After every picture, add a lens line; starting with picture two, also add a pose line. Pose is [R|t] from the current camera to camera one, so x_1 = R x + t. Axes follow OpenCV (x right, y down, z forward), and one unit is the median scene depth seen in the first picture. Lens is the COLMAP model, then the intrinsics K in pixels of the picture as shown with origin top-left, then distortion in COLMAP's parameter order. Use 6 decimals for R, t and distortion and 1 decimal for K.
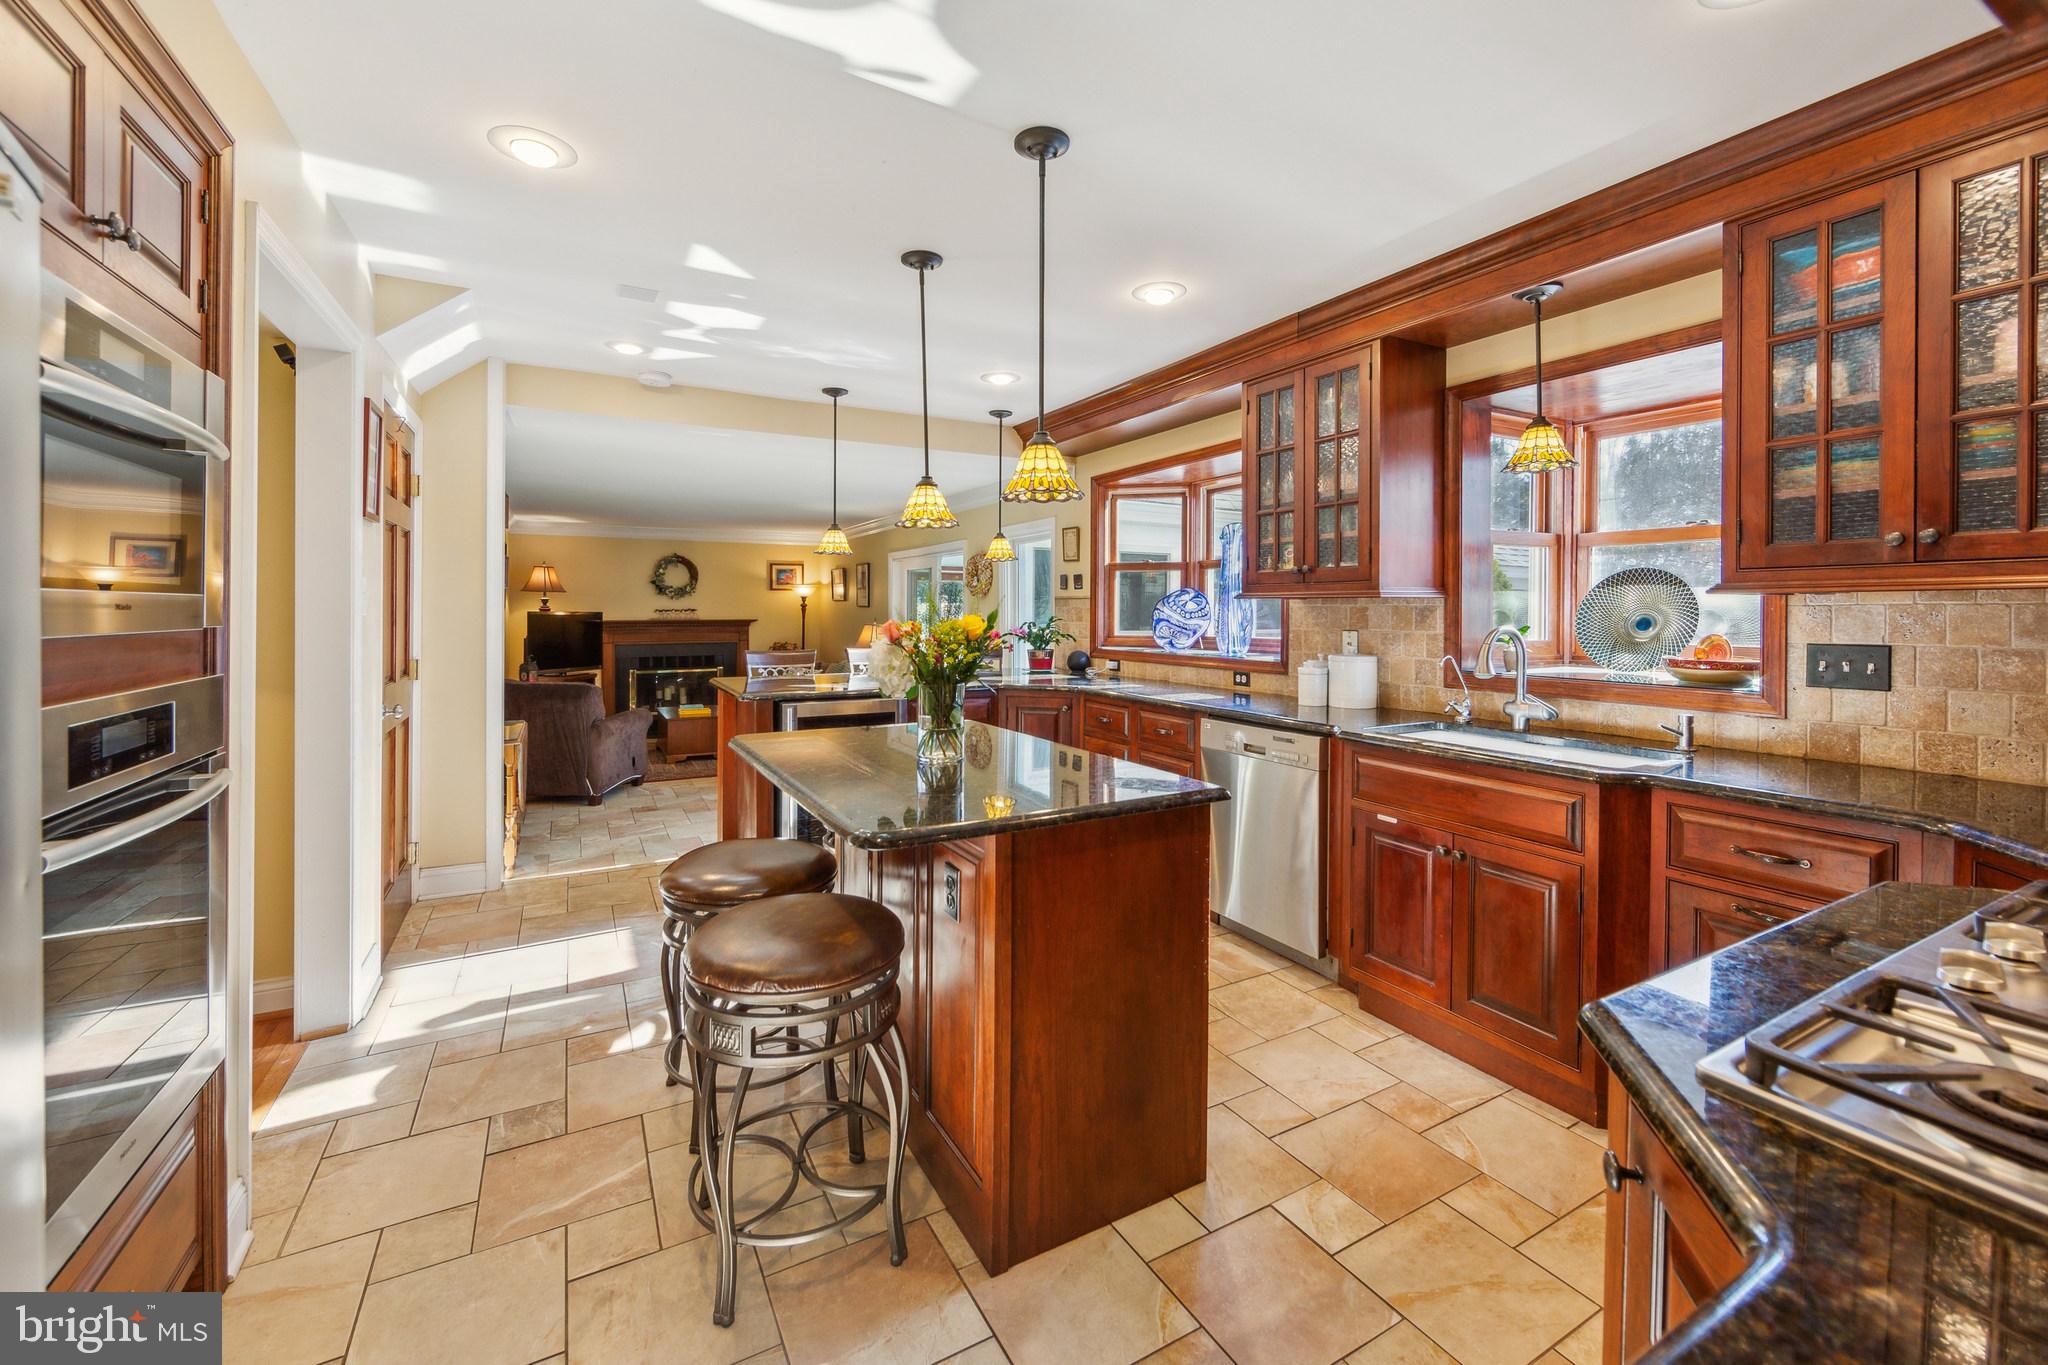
lens RADIAL K [[821.7, 0, 1025.1], [0, 821.7, 610.0], [0, 0, 1]] dist [-0.000306, 0.000003]
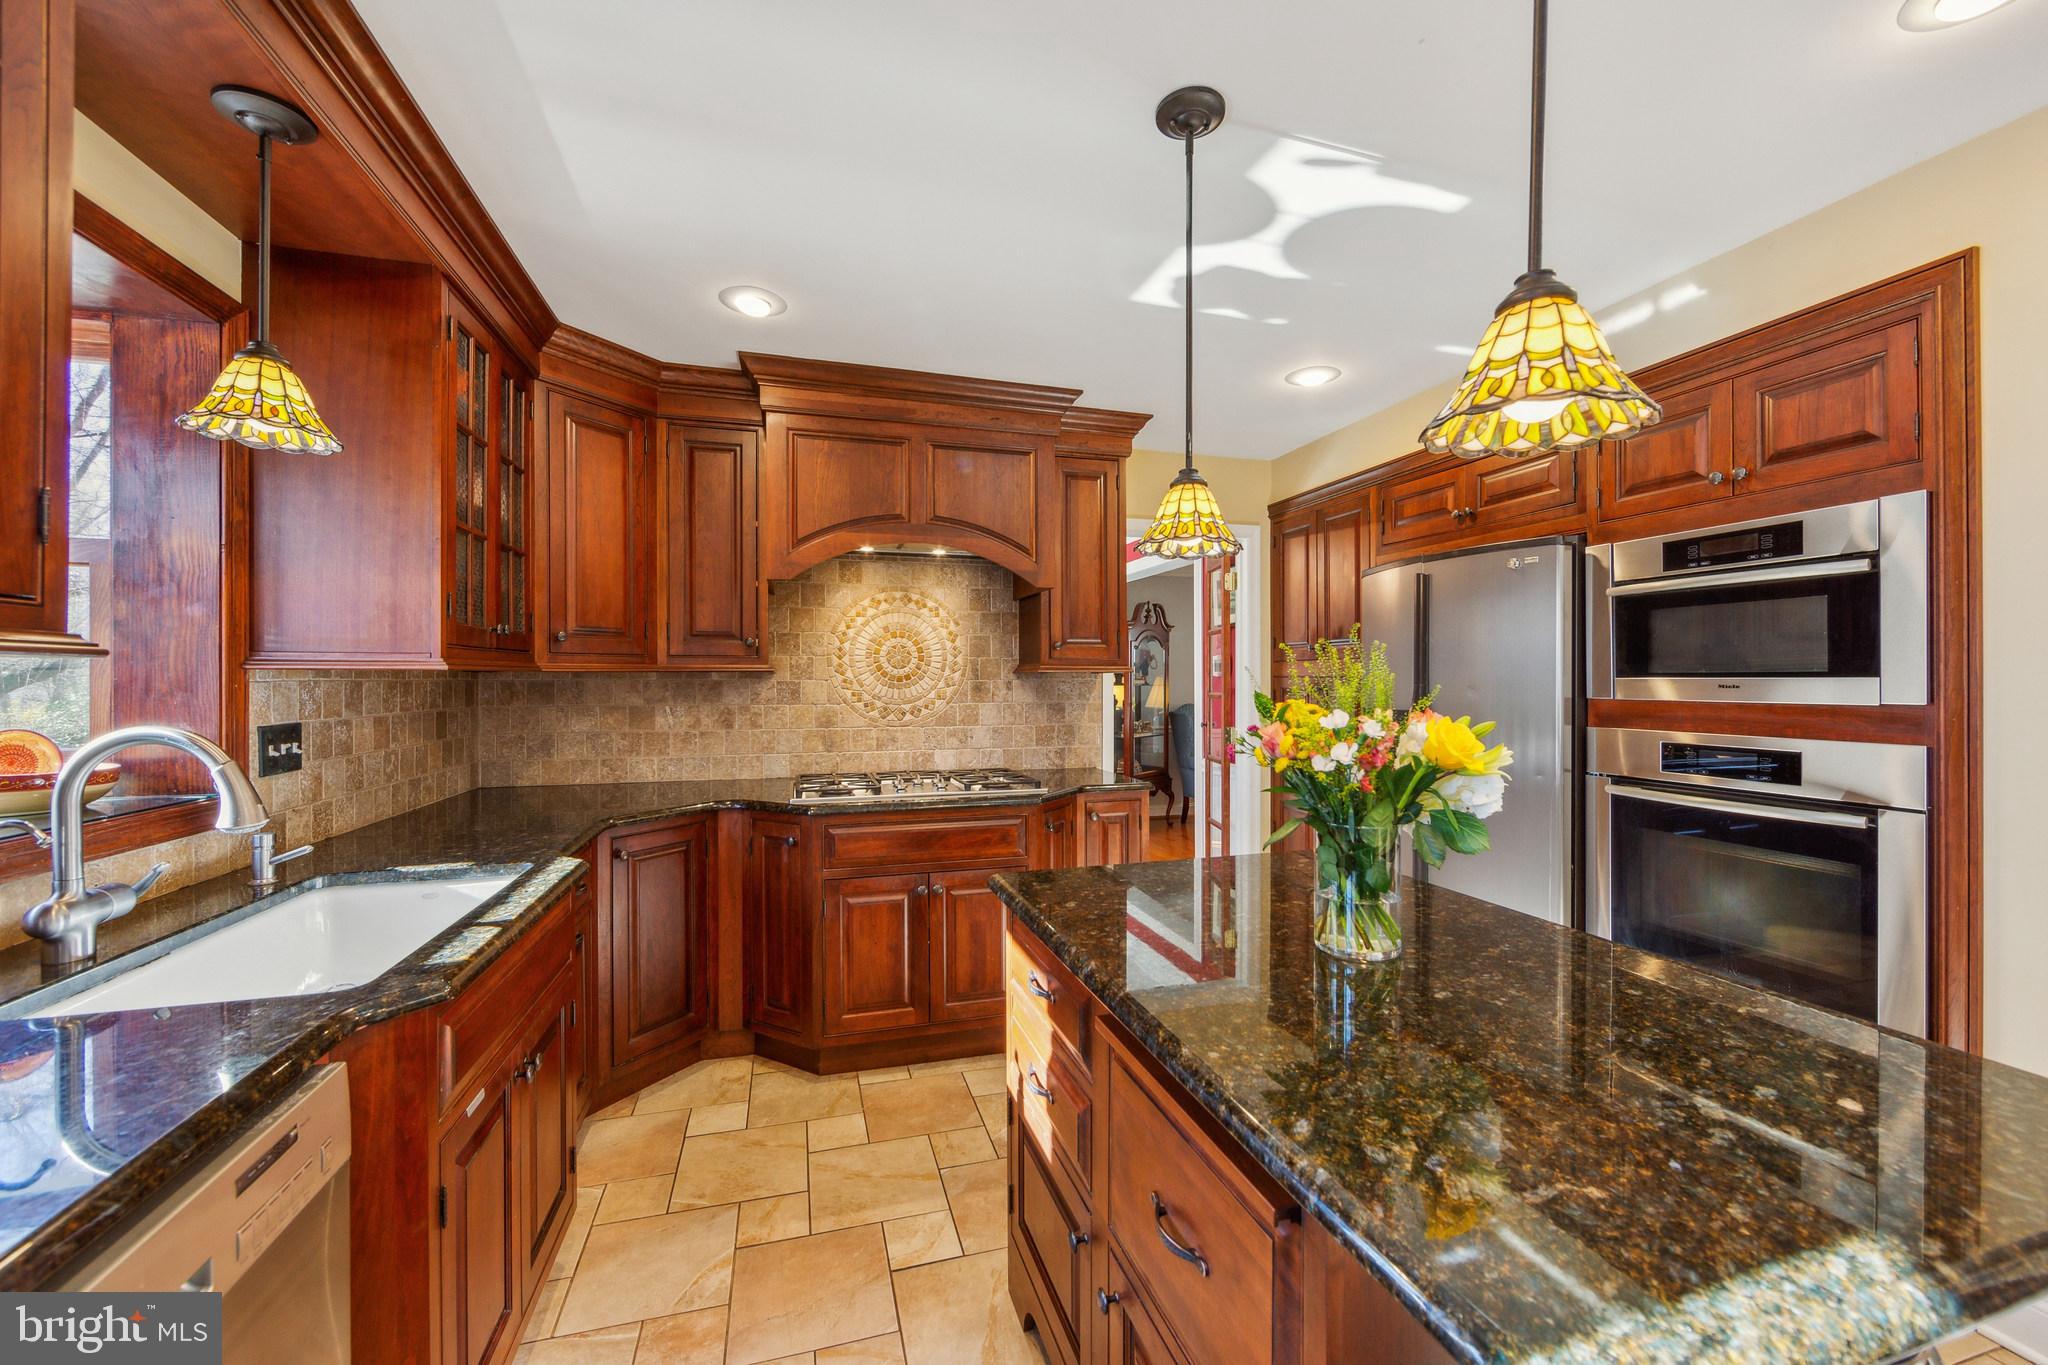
lens RADIAL K [[802.2, 0, 1026.4], [0, 802.2, 681.6], [0, 0, 1]] dist [-0.000820, -0.000249]
pose [[-0.976291, -0.001905, 0.216454, 0.001137], [-0.001646, 0.999998, 0.001377, -0.003618], [-0.216456, 0.000988, -0.976292, 0.742971]]
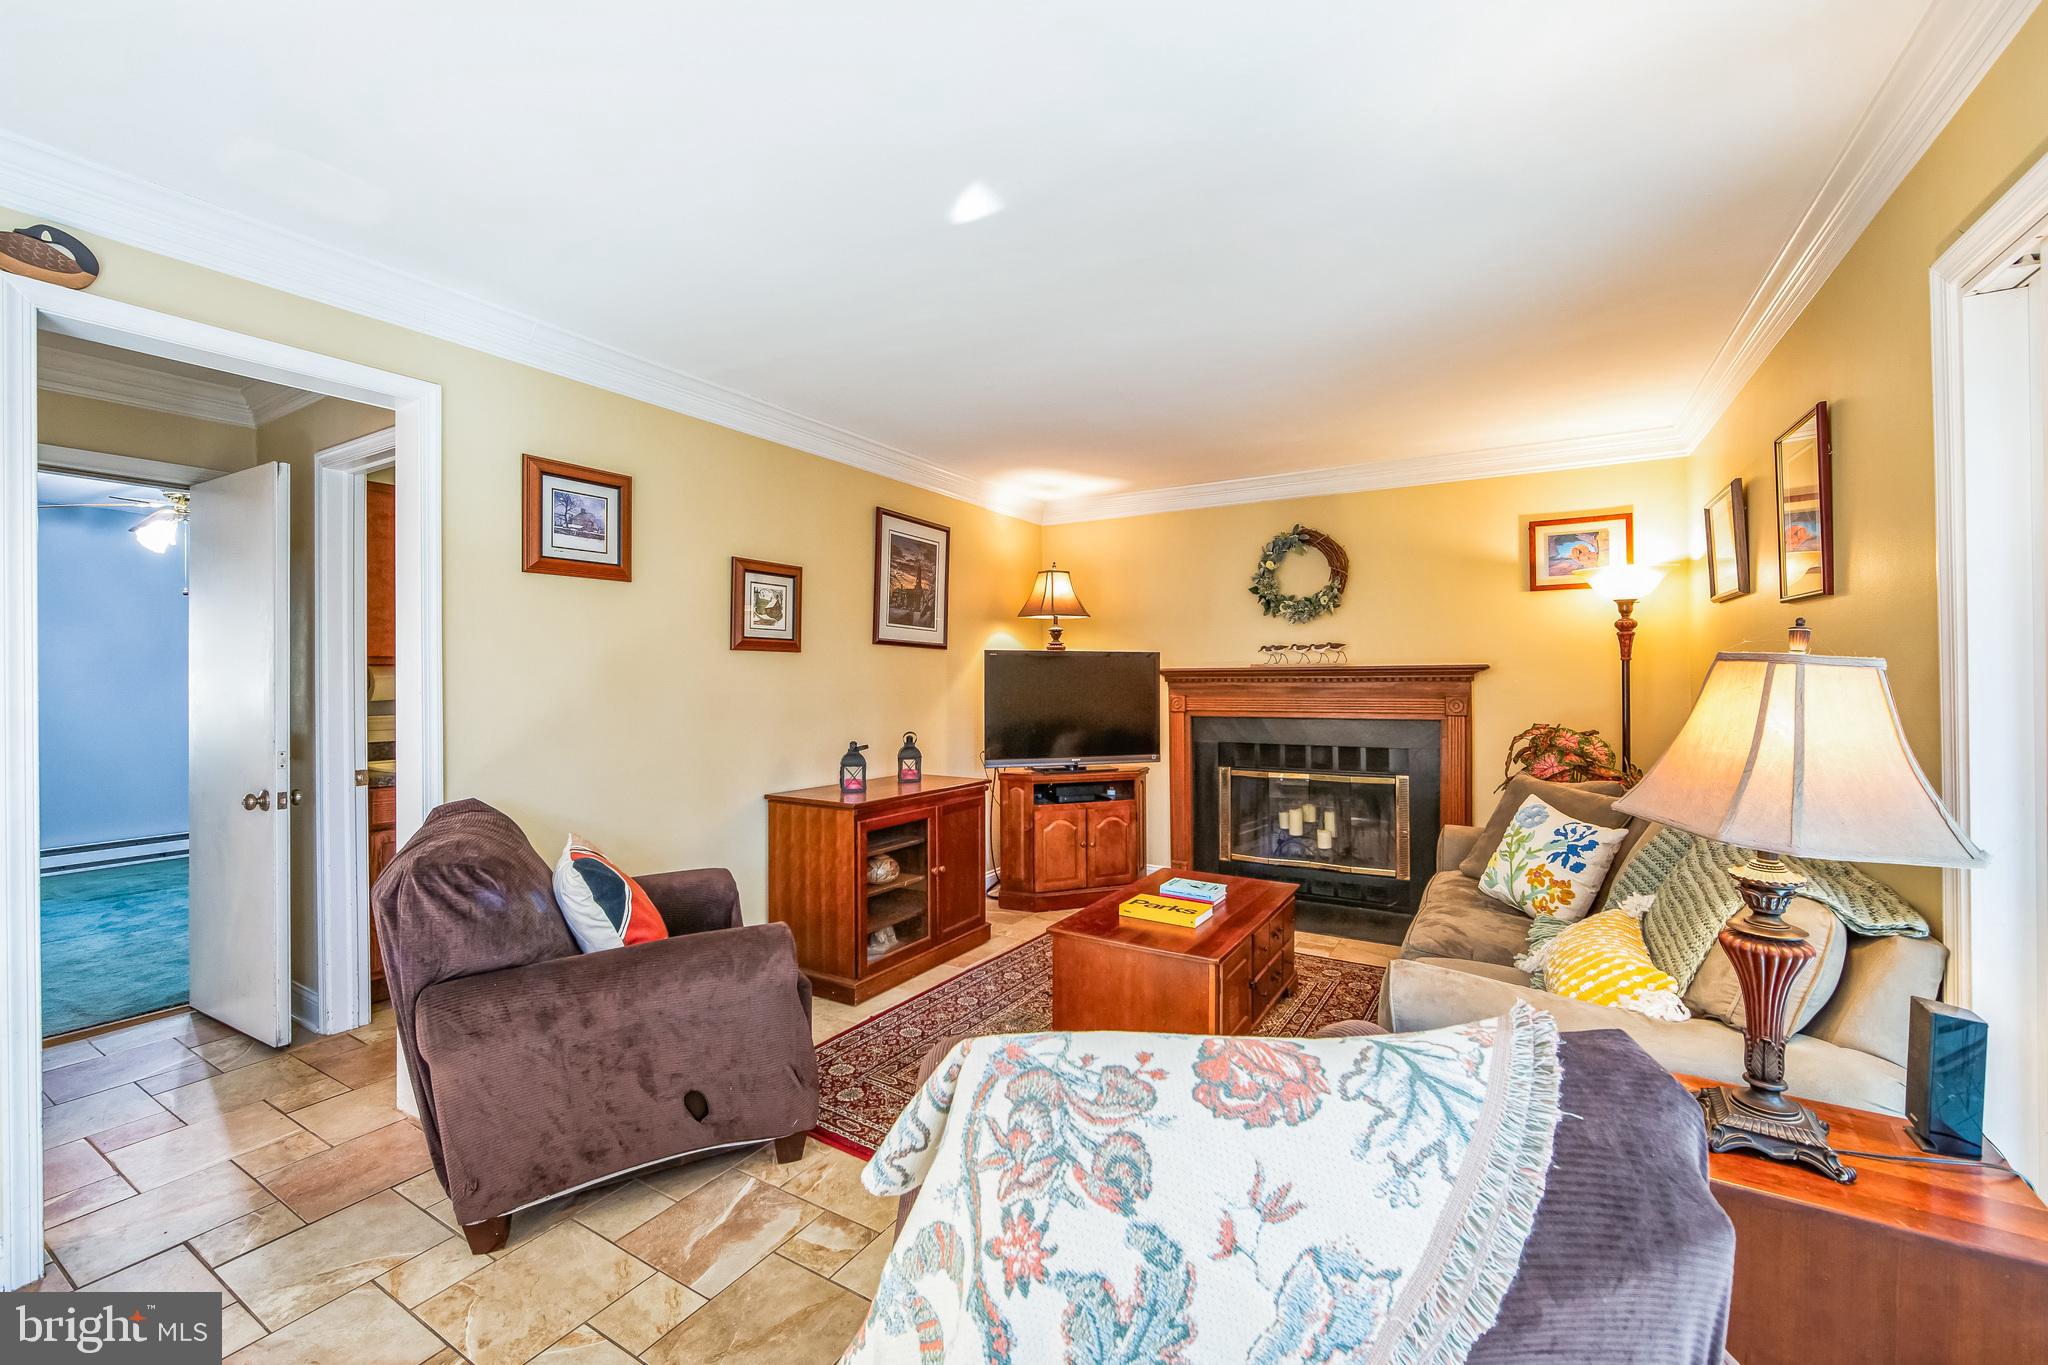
lens RADIAL K [[851.0, 0, 1019.9], [0, 851.0, 669.1], [0, 0, 1]] dist [-0.002042, -0.000143]
pose [[0.512519, -0.007446, -0.858644, -0.198154], [0.002286, 0.999971, -0.007307, 0.035116], [0.858673, 0.001782, 0.512521, 1.329120]]
